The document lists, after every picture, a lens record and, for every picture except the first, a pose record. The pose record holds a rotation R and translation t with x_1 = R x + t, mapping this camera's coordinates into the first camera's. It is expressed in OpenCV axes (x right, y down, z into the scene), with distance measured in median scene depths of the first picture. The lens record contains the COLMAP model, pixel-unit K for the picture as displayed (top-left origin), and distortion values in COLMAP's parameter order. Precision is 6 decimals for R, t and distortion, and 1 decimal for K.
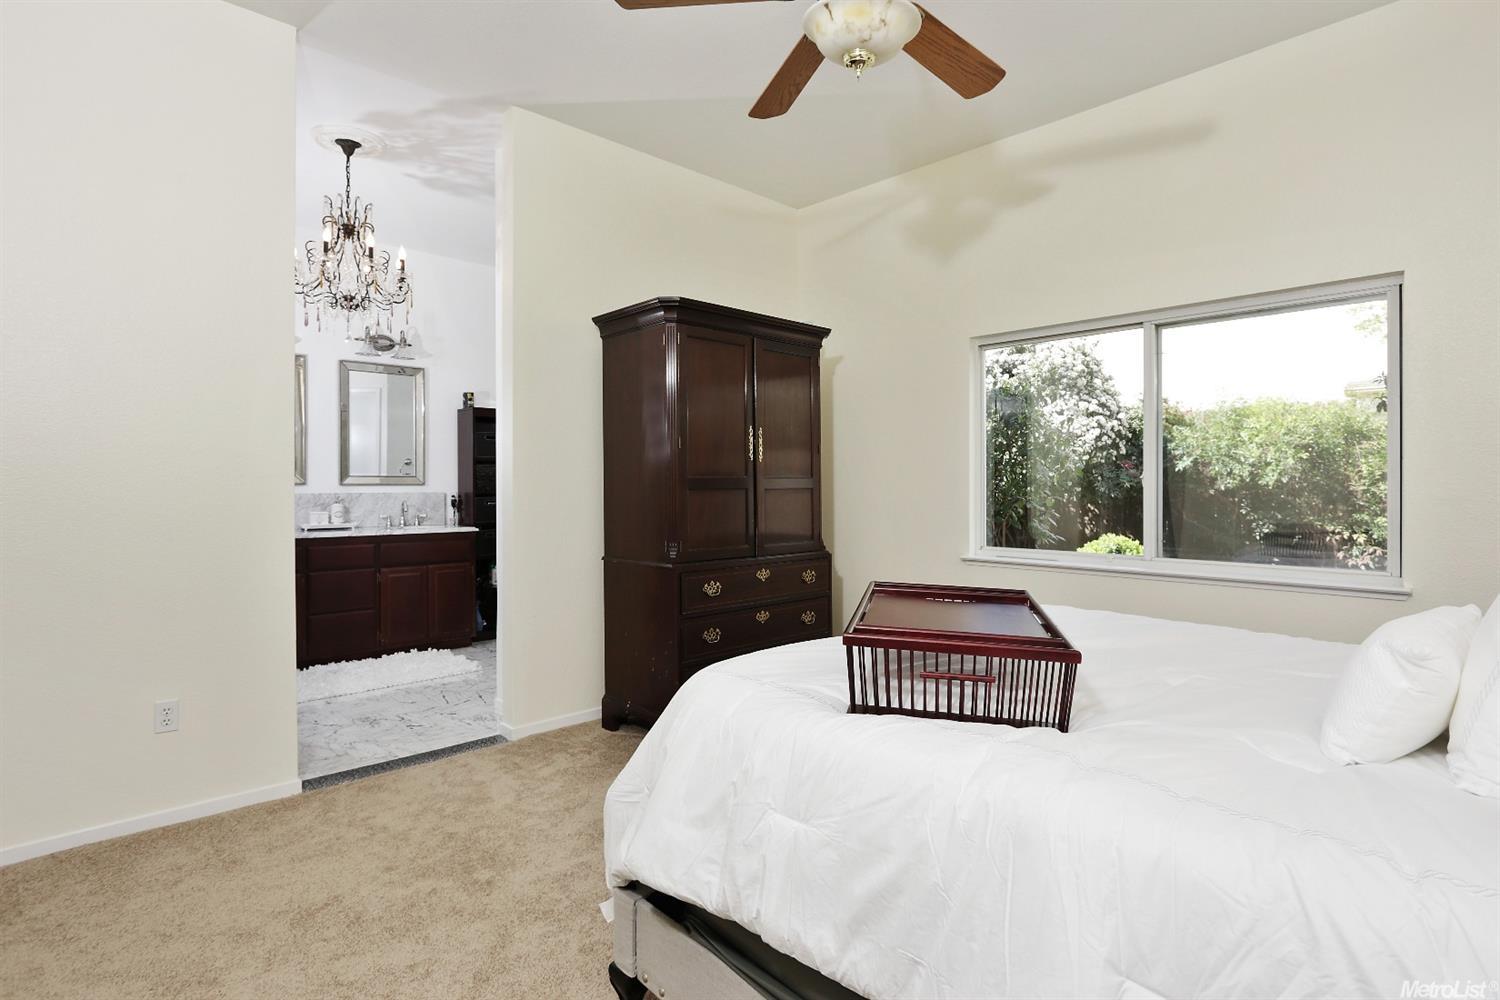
lens RADIAL K [[764.5, 0, 748.2], [0, 764.5, 498.5], [0, 0, 1]] dist [-0.001998, 0.000847]
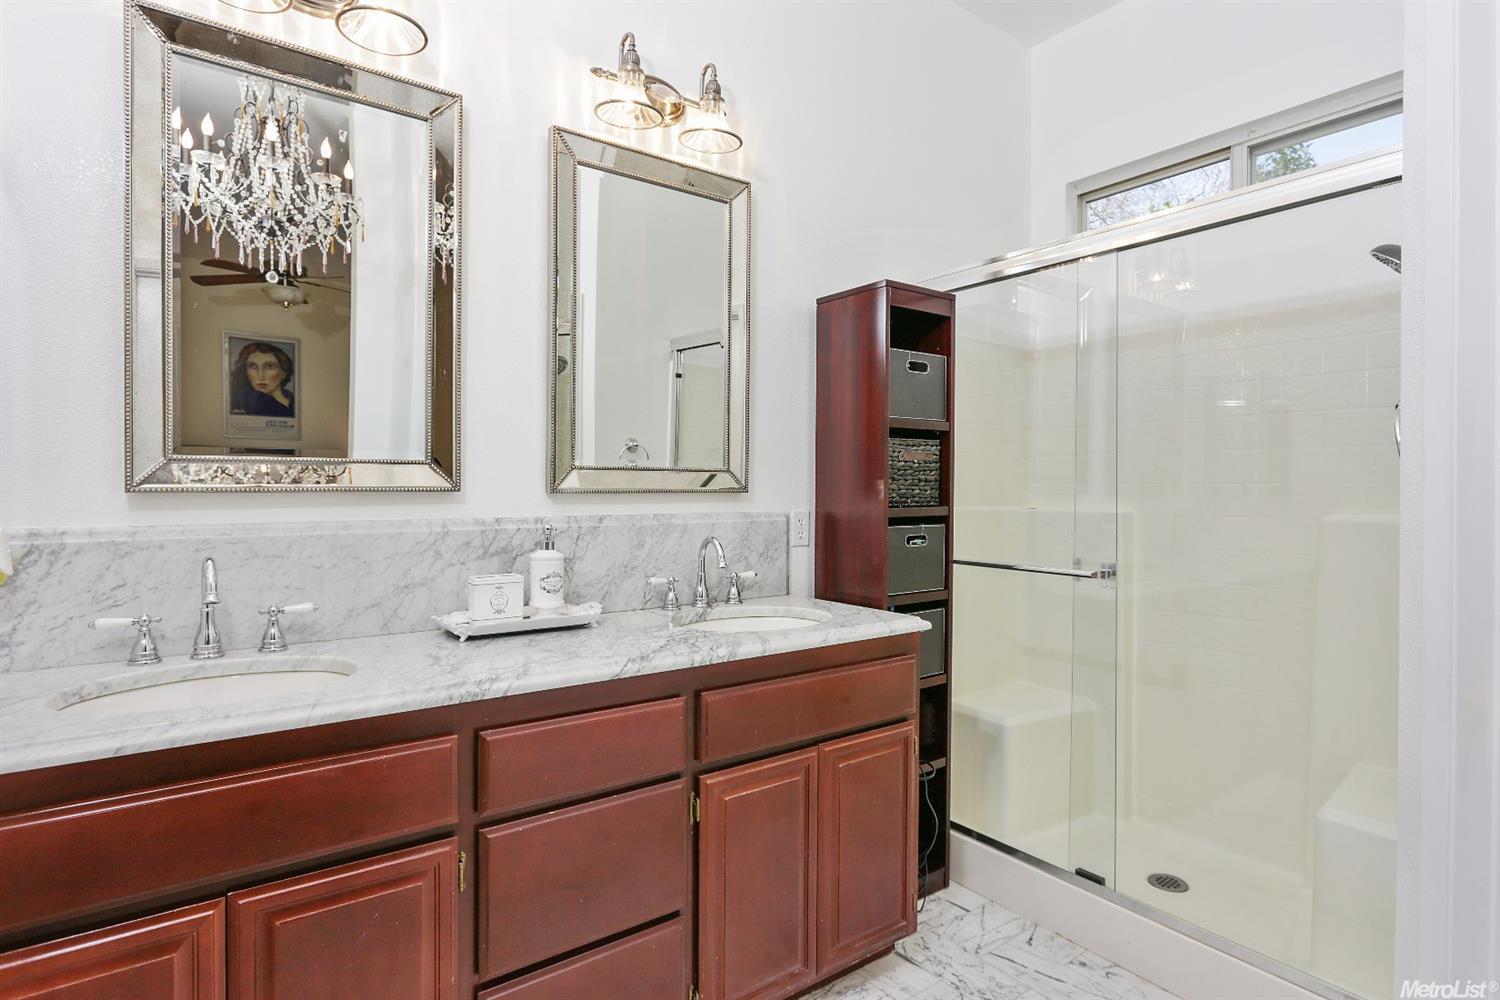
lens RADIAL K [[764.5, 0, 750.8], [0, 764.5, 495.0], [0, 0, 1]] dist [-0.001998, 0.000847]
pose [[0.993460, 0.000520, -0.114179, -0.403774], [-0.001450, 0.999966, -0.008063, -0.014762], [0.114171, 0.008175, 0.993427, 0.665473]]
